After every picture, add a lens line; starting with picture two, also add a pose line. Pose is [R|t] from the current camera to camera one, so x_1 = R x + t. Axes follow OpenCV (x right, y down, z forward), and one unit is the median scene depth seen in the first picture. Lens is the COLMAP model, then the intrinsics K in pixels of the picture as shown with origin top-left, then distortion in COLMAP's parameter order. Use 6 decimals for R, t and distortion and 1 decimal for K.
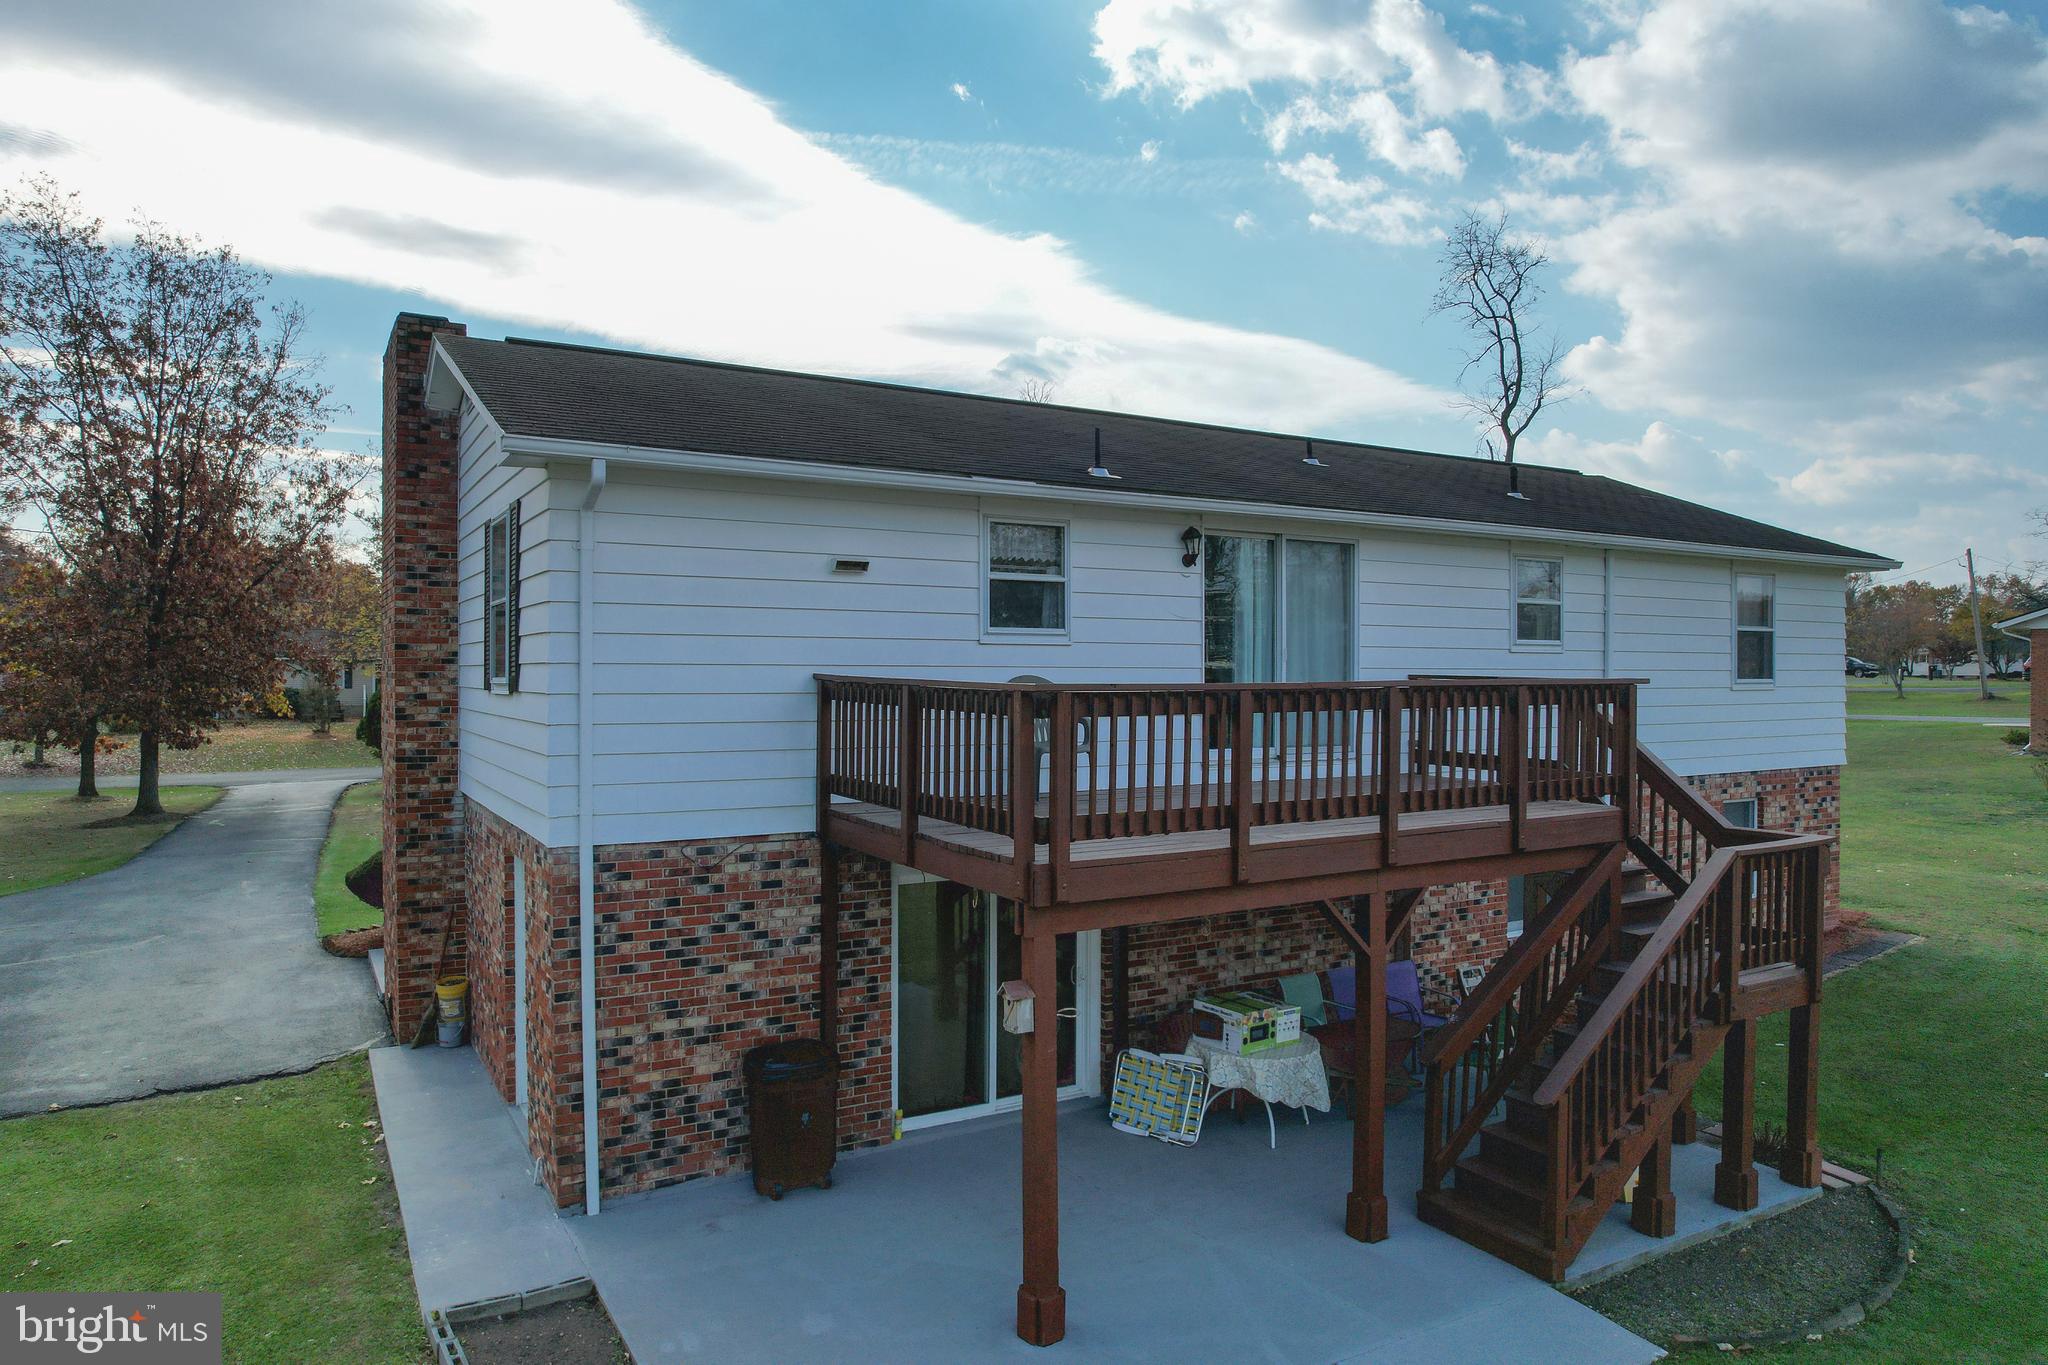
lens RADIAL K [[1299.0, 0, 1024.0], [0, 1299.0, 682.5], [0, 0, 1]] dist [-0.052265, 0.037519]
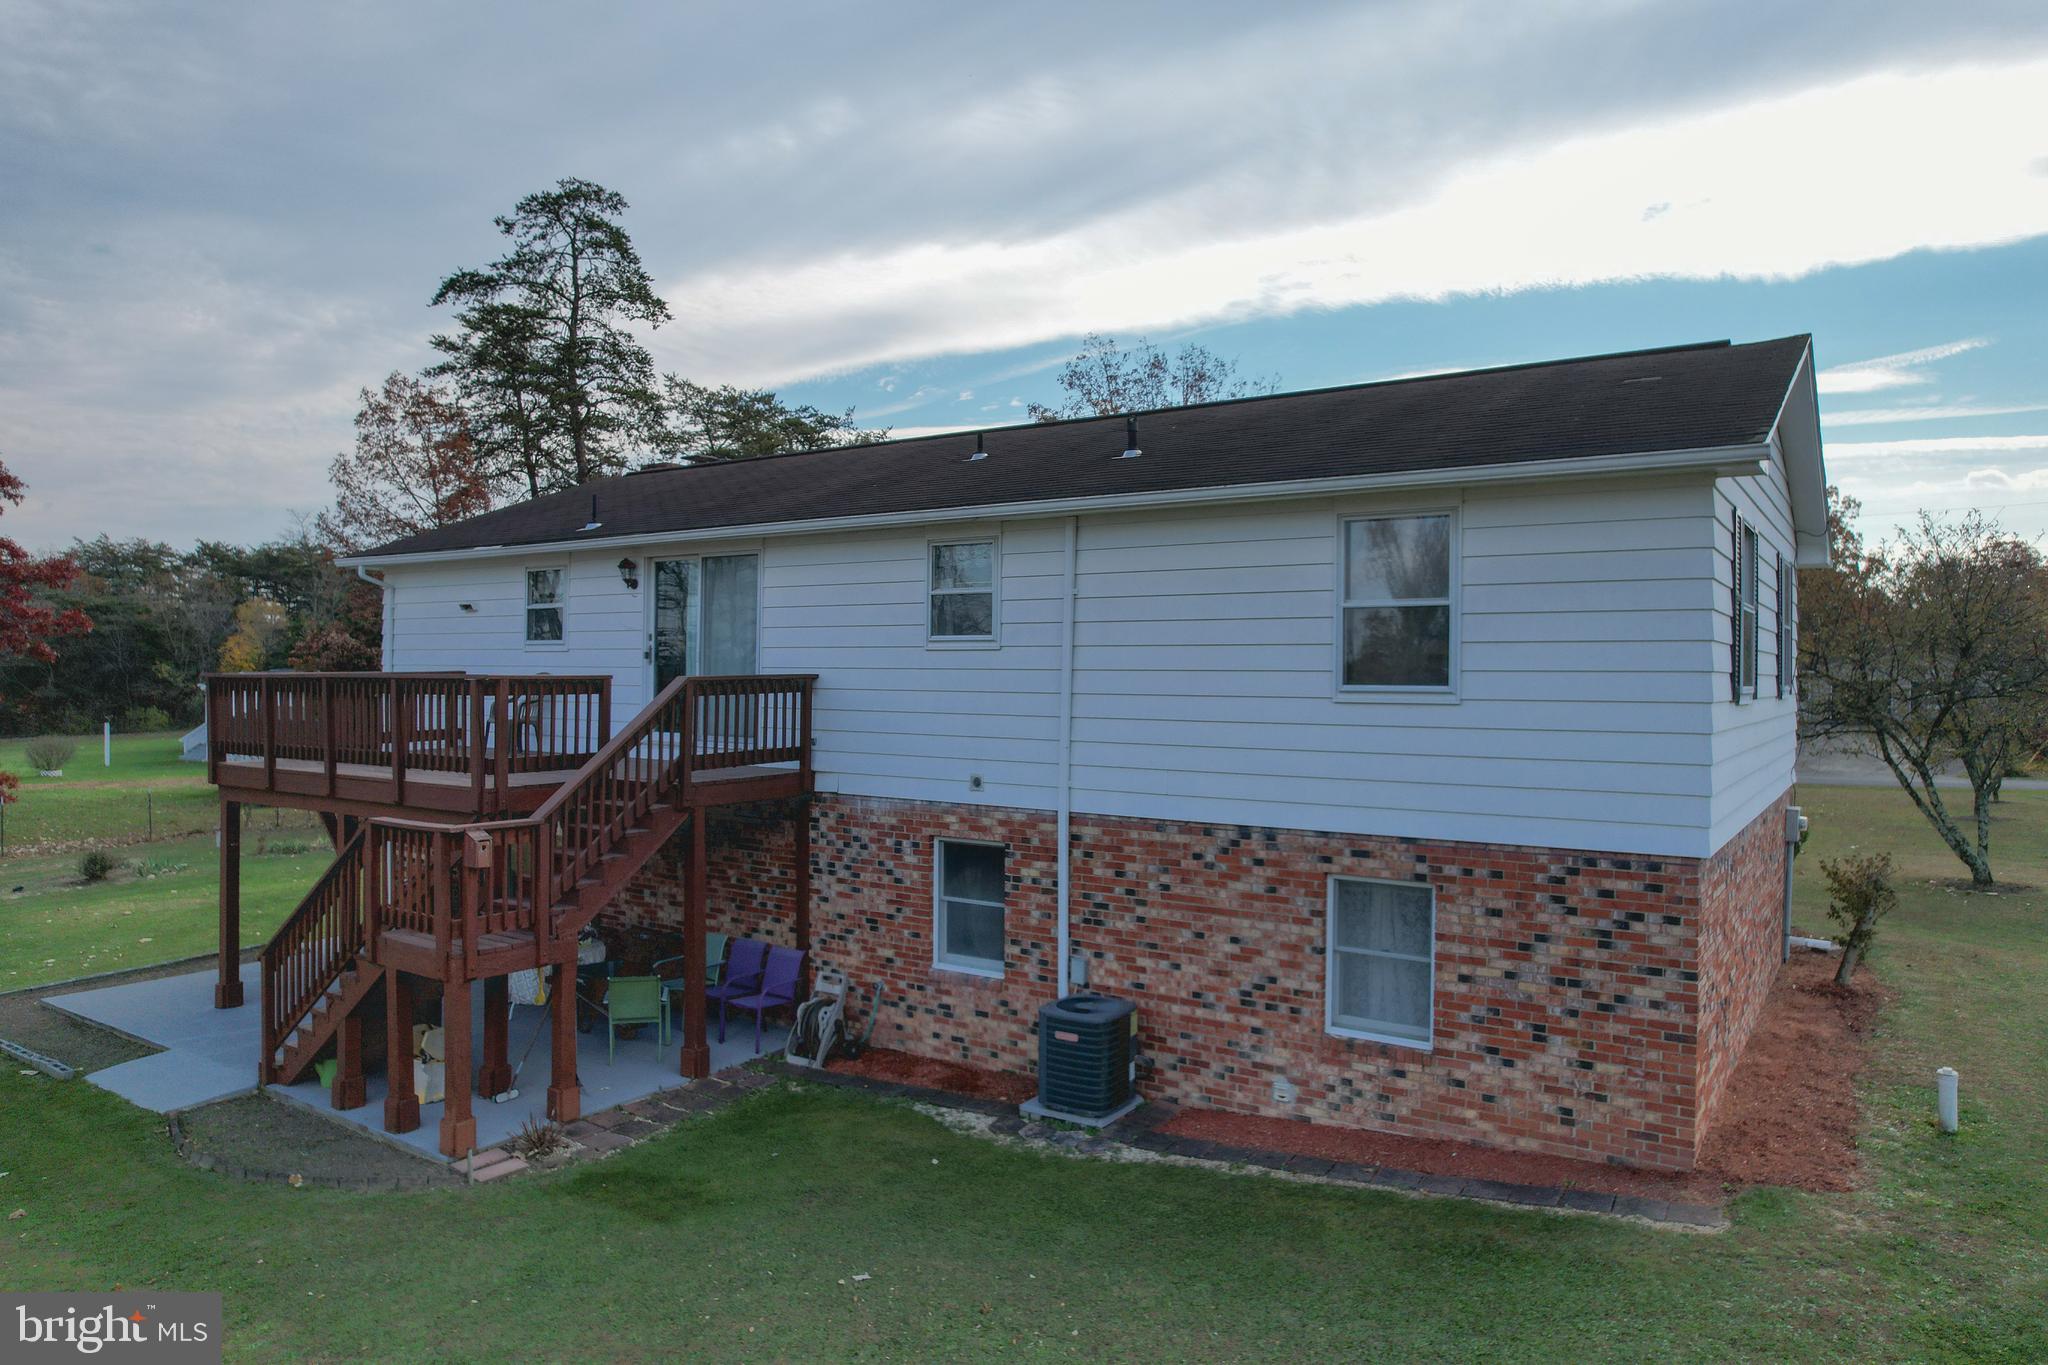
lens RADIAL K [[1299.0, 0, 1024.0], [0, 1299.0, 682.5], [0, 0, 1]] dist [-0.052265, 0.037519]
pose [[0.428754, 0.008365, -0.903383, 1.253681], [-0.013578, 0.999904, 0.002814, -0.004060], [0.903319, 0.011060, 0.428826, 0.687343]]
